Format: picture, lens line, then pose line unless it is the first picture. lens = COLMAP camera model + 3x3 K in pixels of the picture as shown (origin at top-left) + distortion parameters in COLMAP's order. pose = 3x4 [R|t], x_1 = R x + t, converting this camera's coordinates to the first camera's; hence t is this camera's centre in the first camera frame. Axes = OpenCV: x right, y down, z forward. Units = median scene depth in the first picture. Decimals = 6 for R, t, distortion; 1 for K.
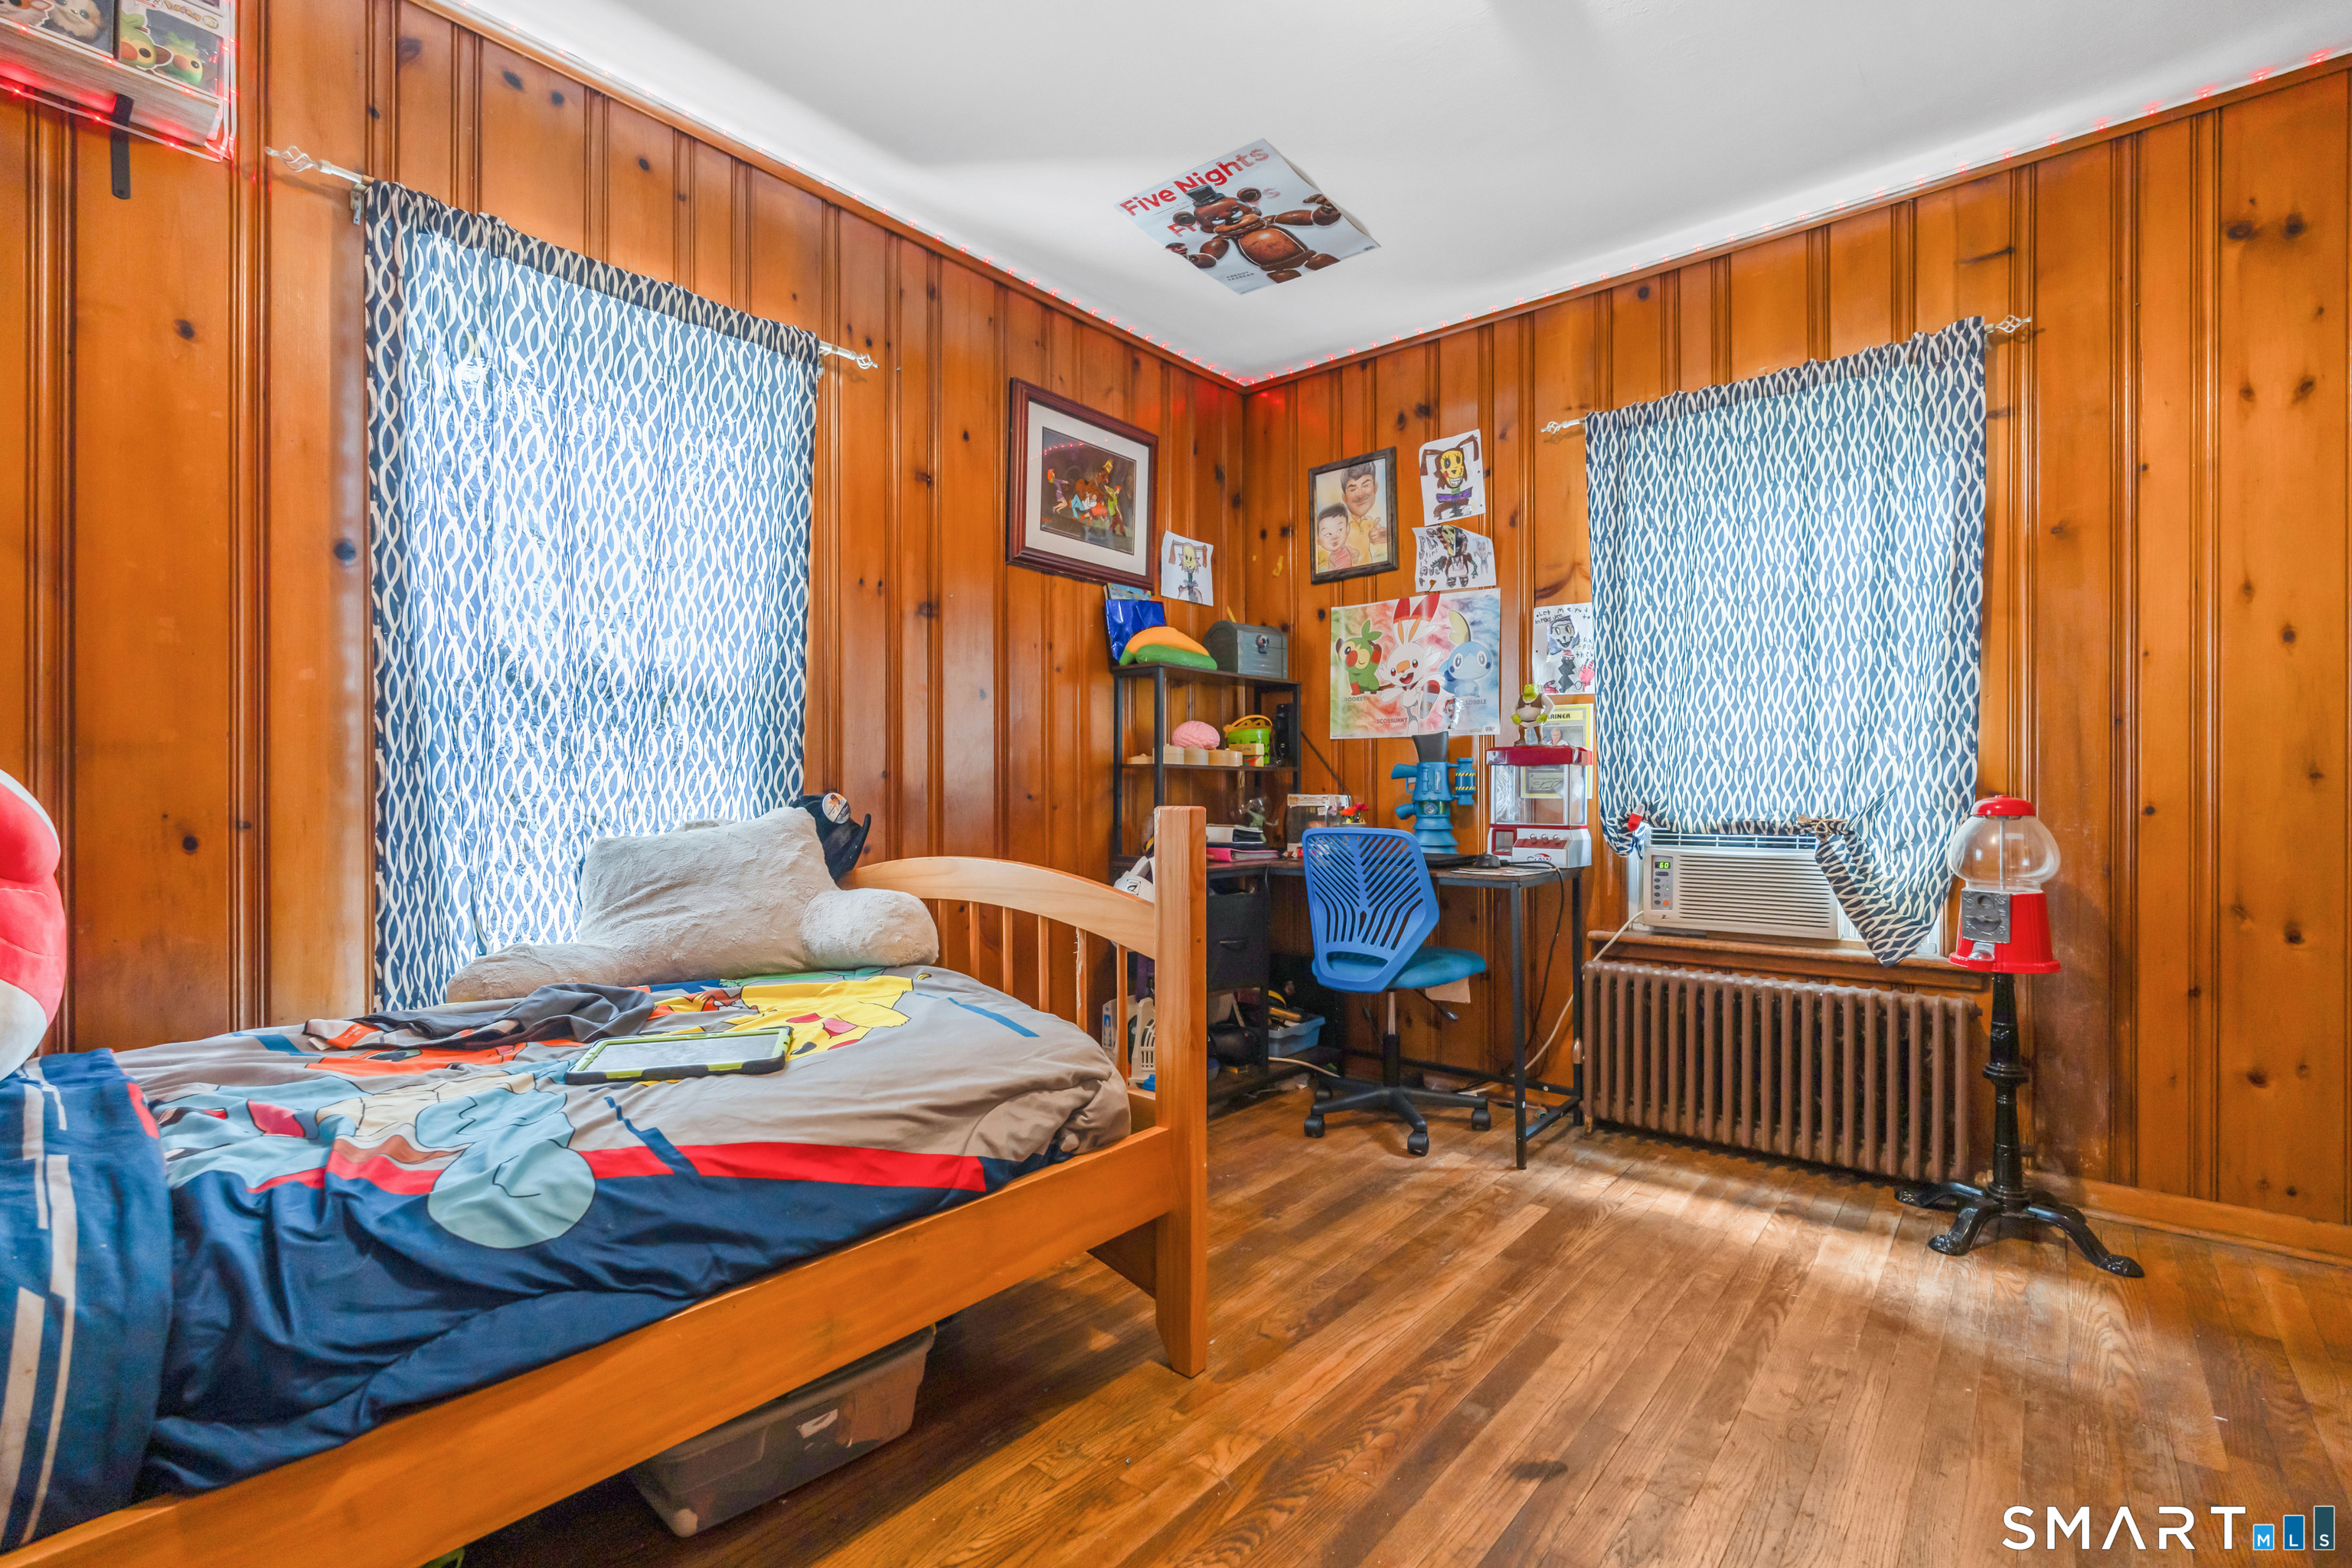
lens RADIAL K [[1049.6, 0, 1181.7], [0, 1049.6, 790.9], [0, 0, 1]] dist [-0.001115, -0.000319]
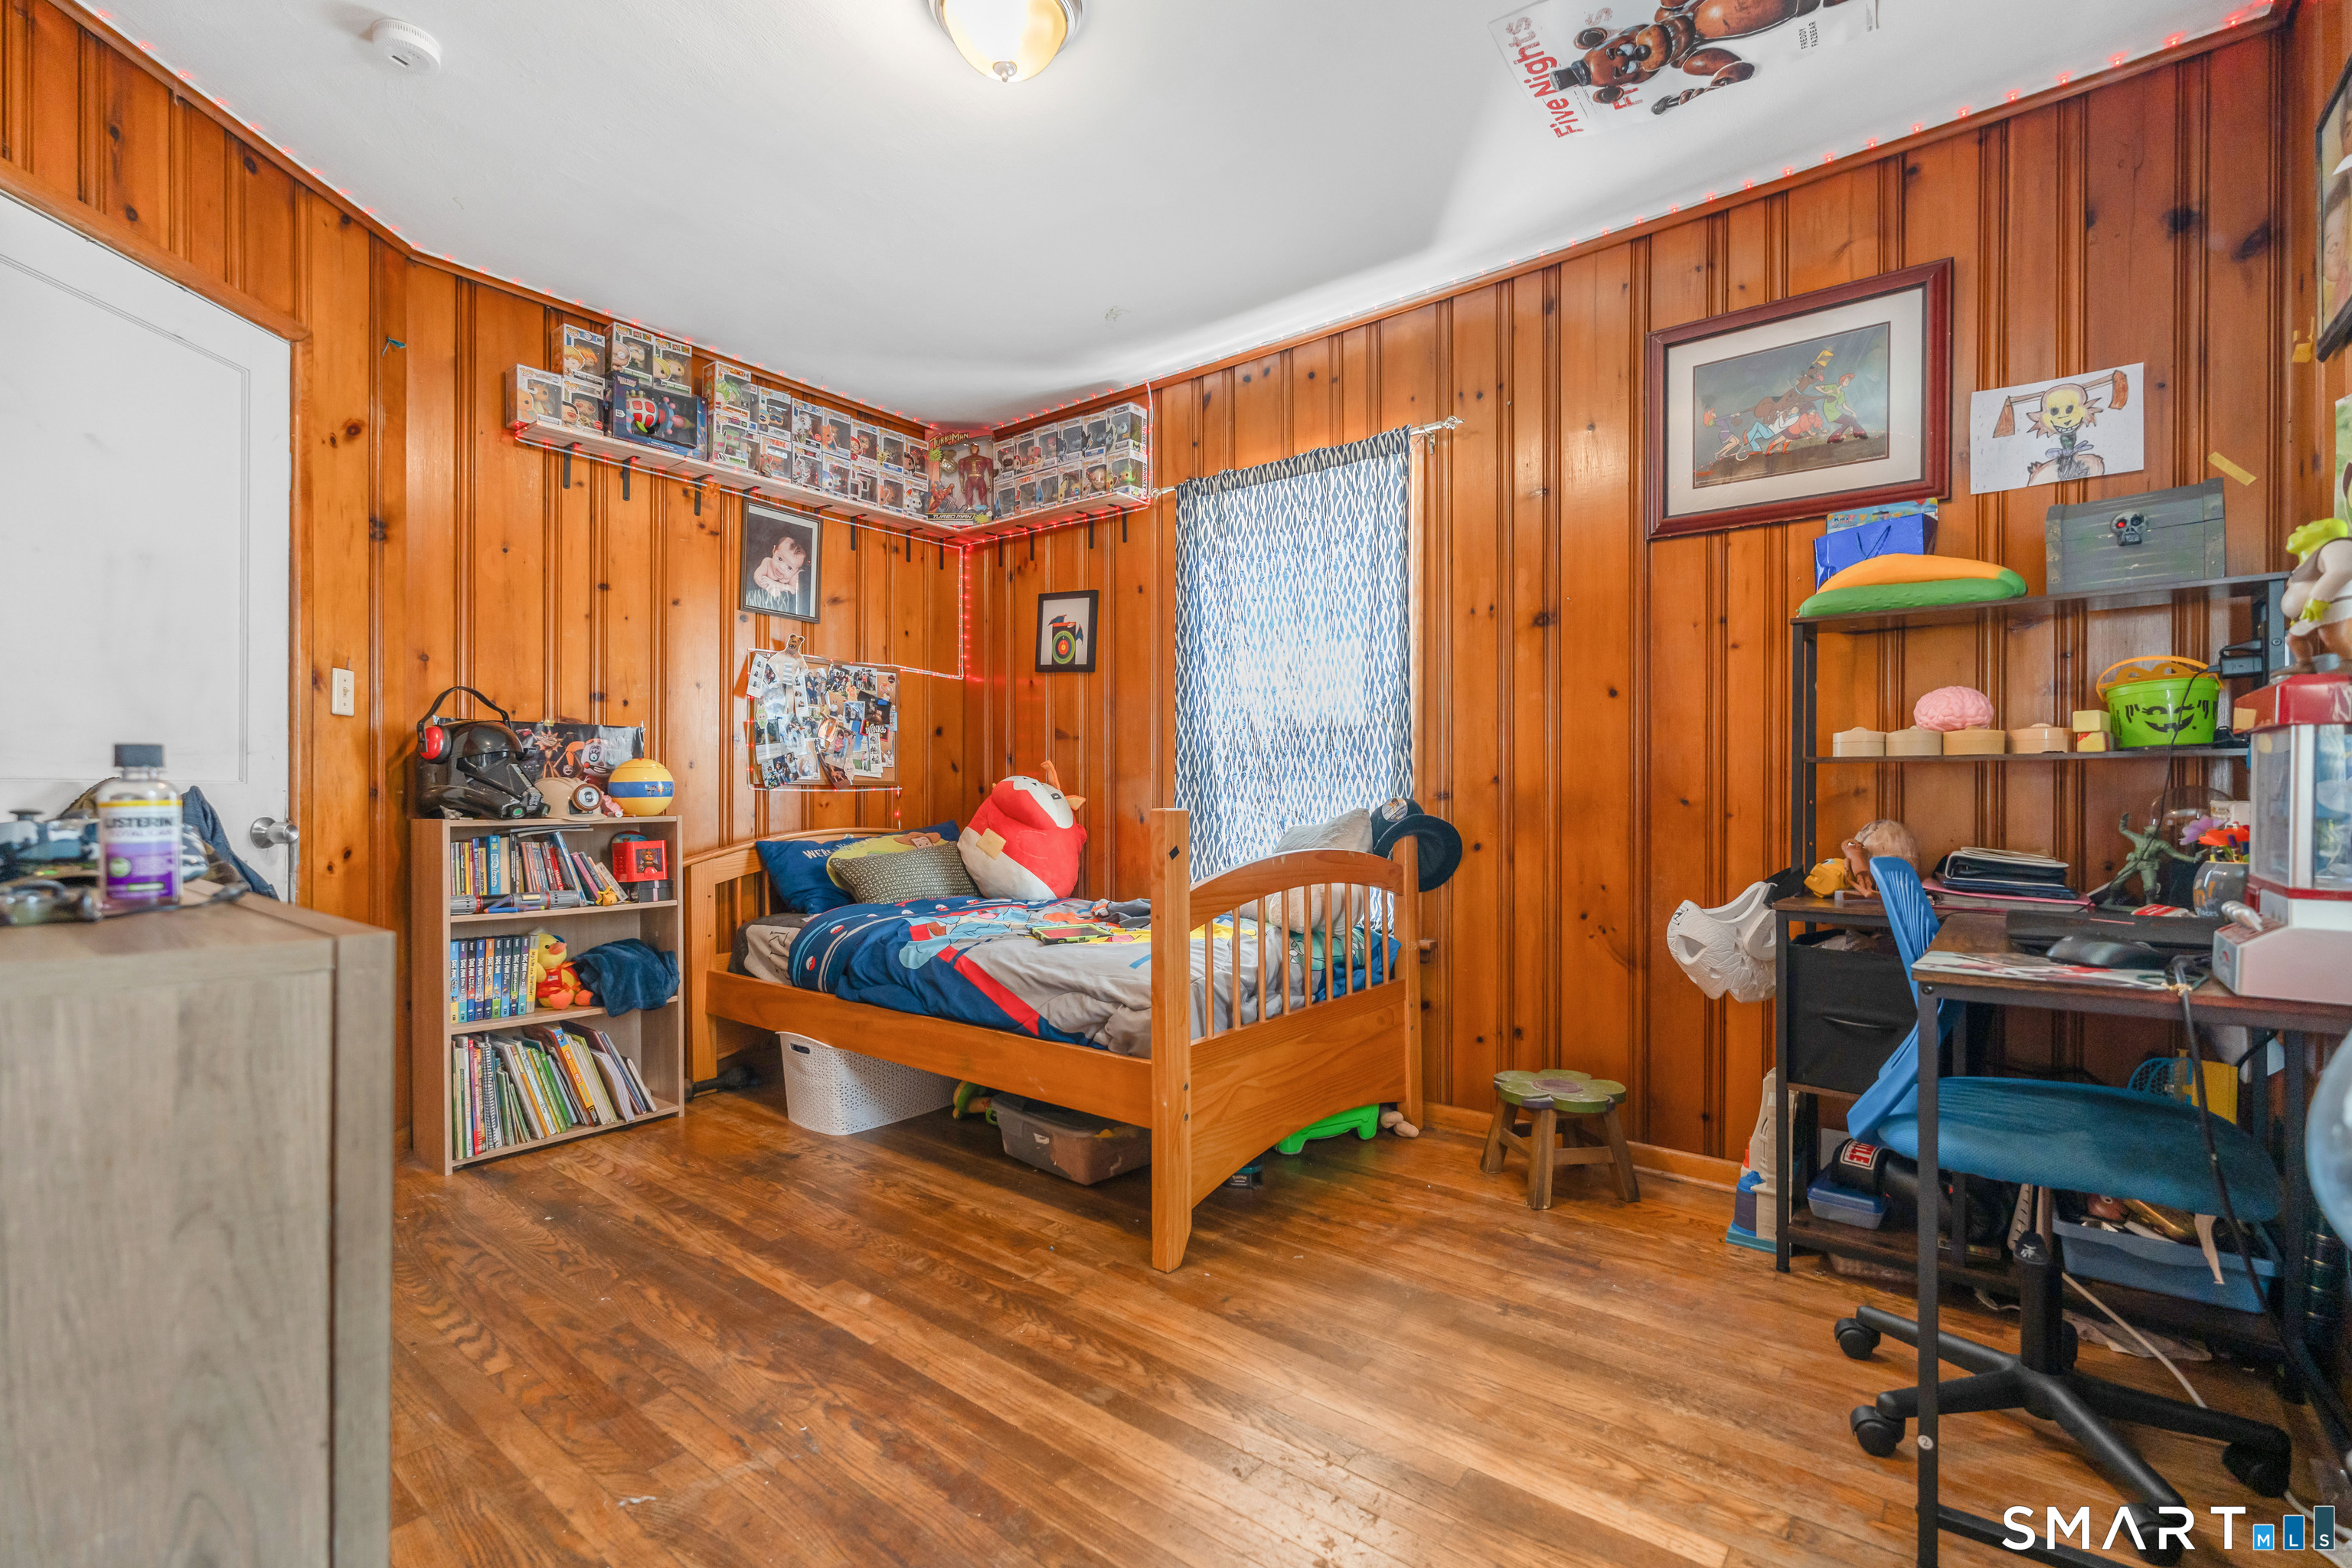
lens RADIAL K [[1049.6, 0, 1182.5], [0, 1049.6, 793.8], [0, 0, 1]] dist [-0.001115, -0.000319]
pose [[0.024381, -0.000971, -0.999702, 0.858484], [0.000466, 0.999999, -0.000960, -0.001170], [0.999703, -0.000442, 0.024381, 0.687398]]
